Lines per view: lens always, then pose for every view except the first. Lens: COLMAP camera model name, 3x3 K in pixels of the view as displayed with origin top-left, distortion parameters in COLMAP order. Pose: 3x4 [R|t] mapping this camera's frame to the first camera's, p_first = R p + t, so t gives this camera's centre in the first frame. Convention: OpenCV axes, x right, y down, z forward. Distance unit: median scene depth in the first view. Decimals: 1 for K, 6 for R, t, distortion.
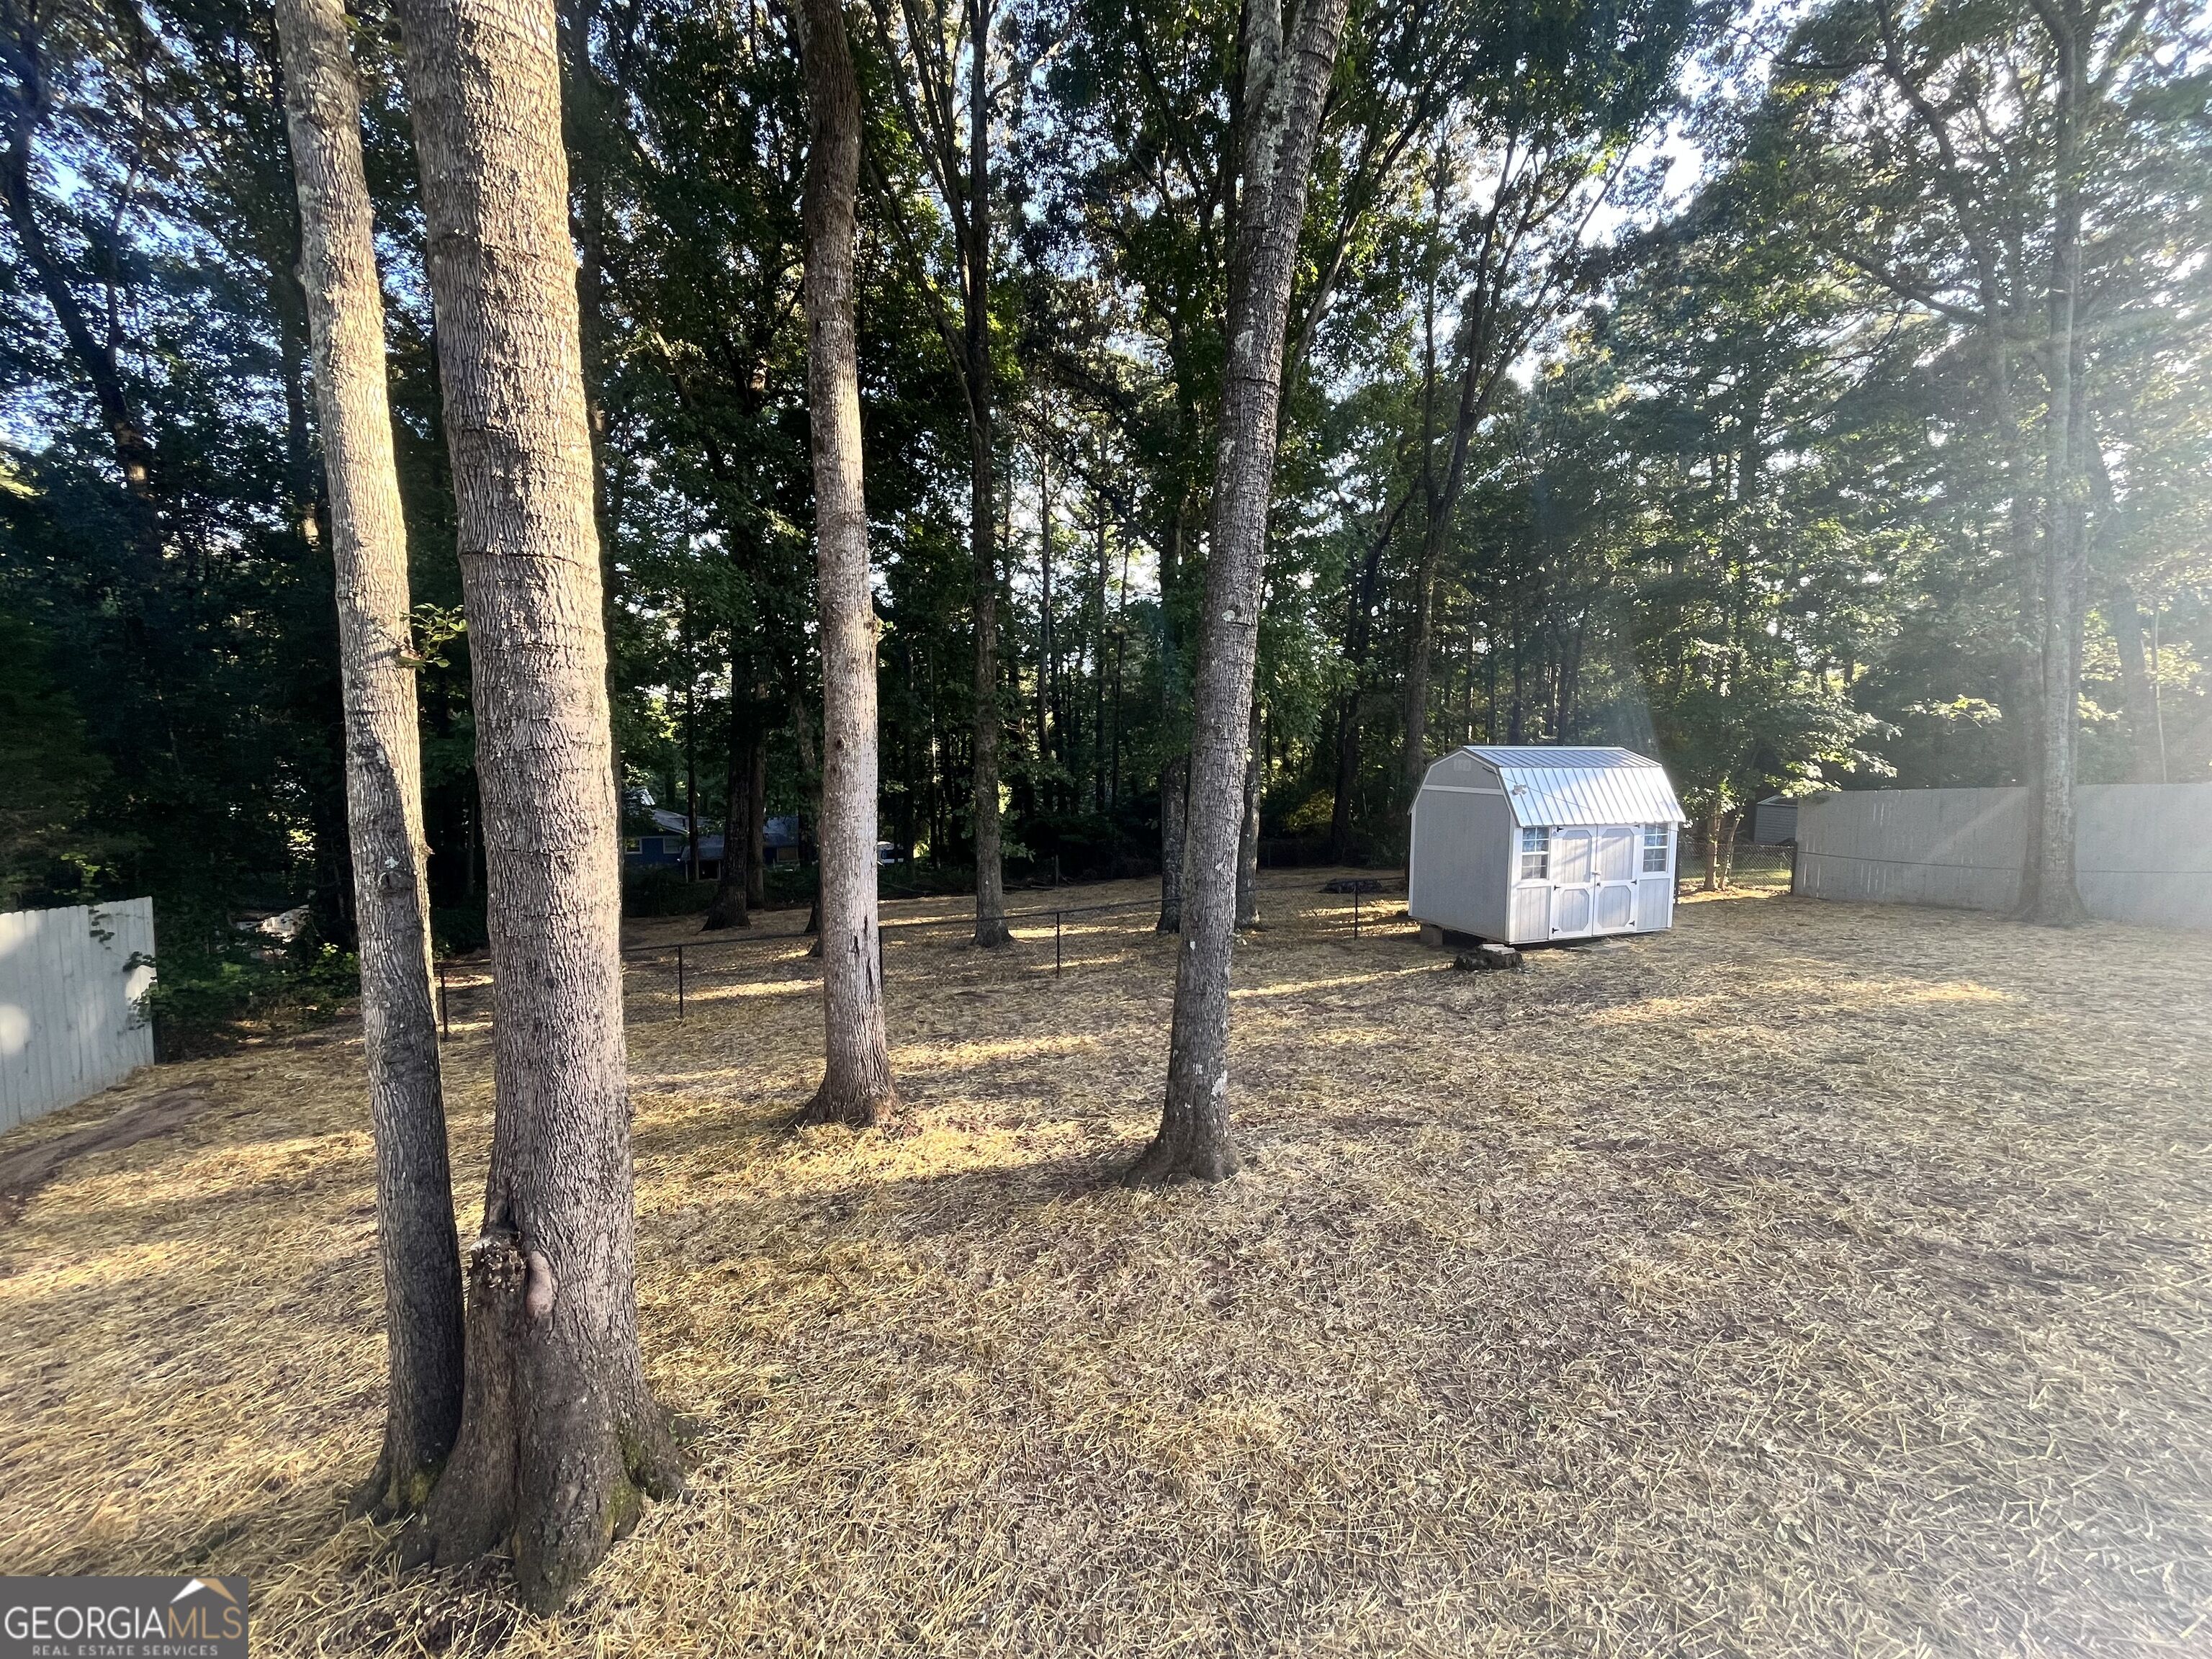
lens RADIAL K [[890.2, 0, 1110.8], [0, 890.2, 826.5], [0, 0, 1]] dist [-0.001055, -0.000269]
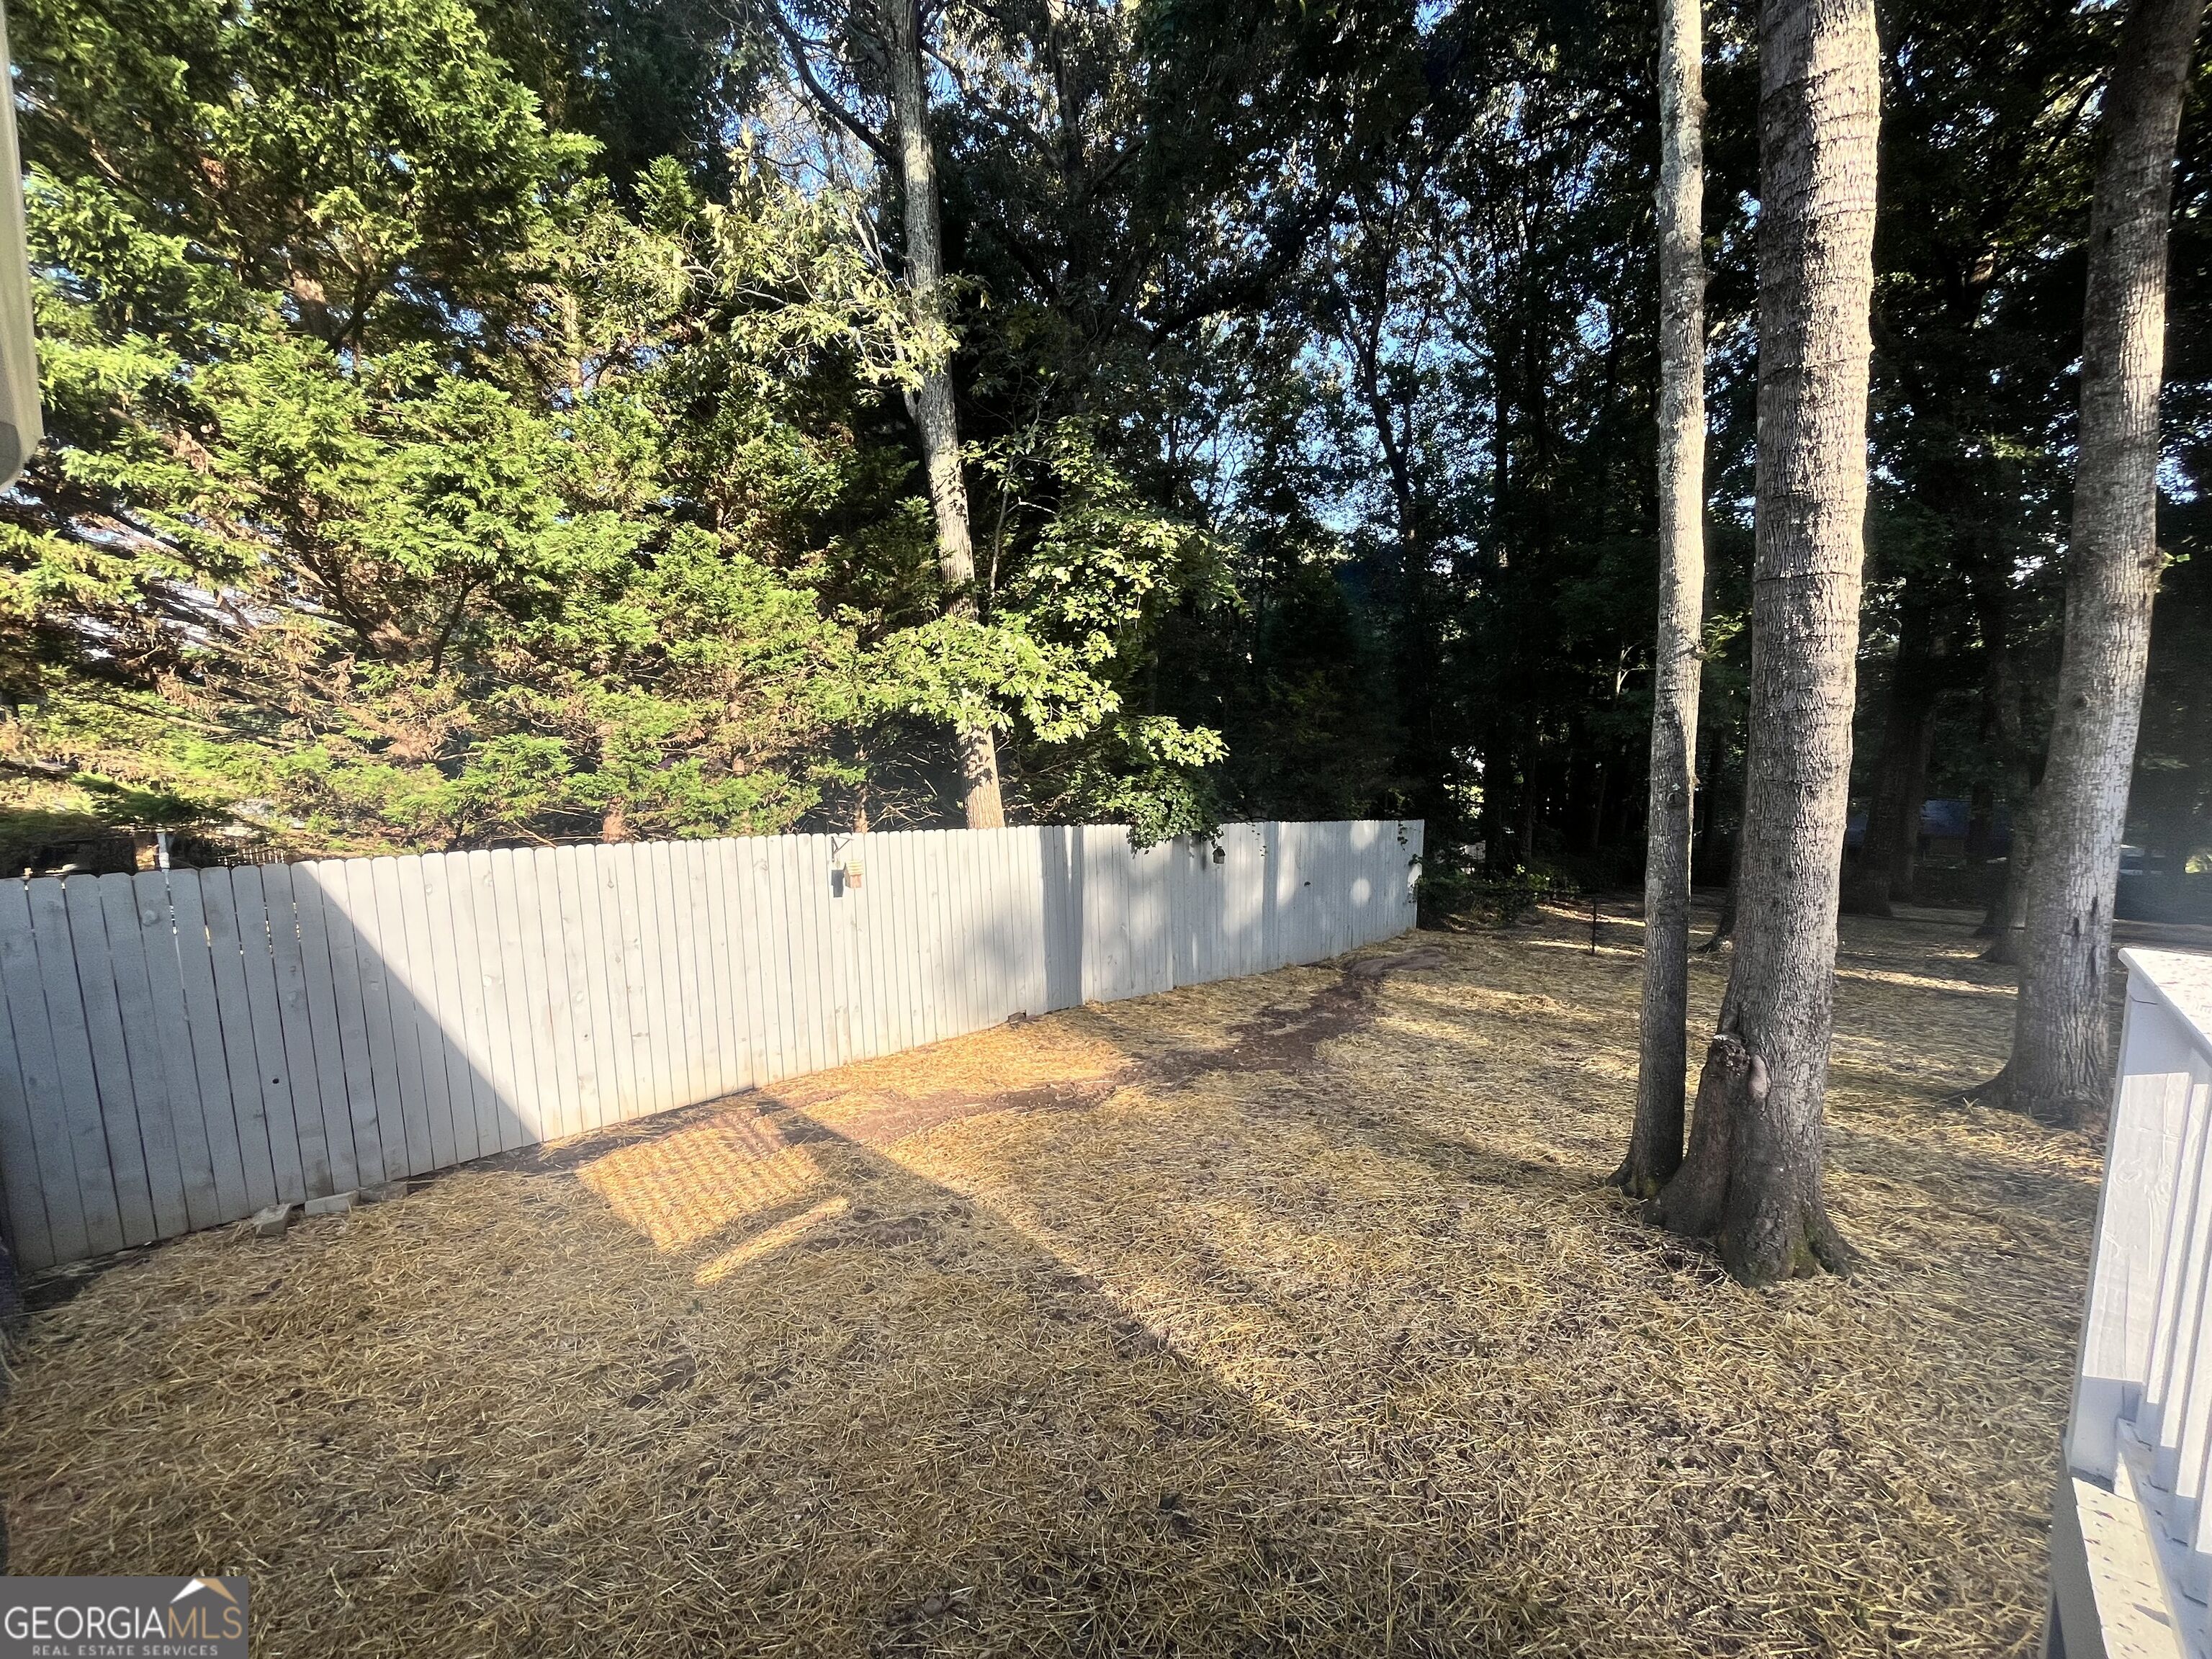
lens RADIAL K [[890.2, 0, 1110.8], [0, 890.2, 826.5], [0, 0, 1]] dist [-0.001055, -0.000269]
pose [[0.449632, 0.088214, -0.888847, 0.132292], [-0.060166, 0.995842, 0.068398, 0.061698], [0.891185, 0.022725, 0.453070, -0.573616]]
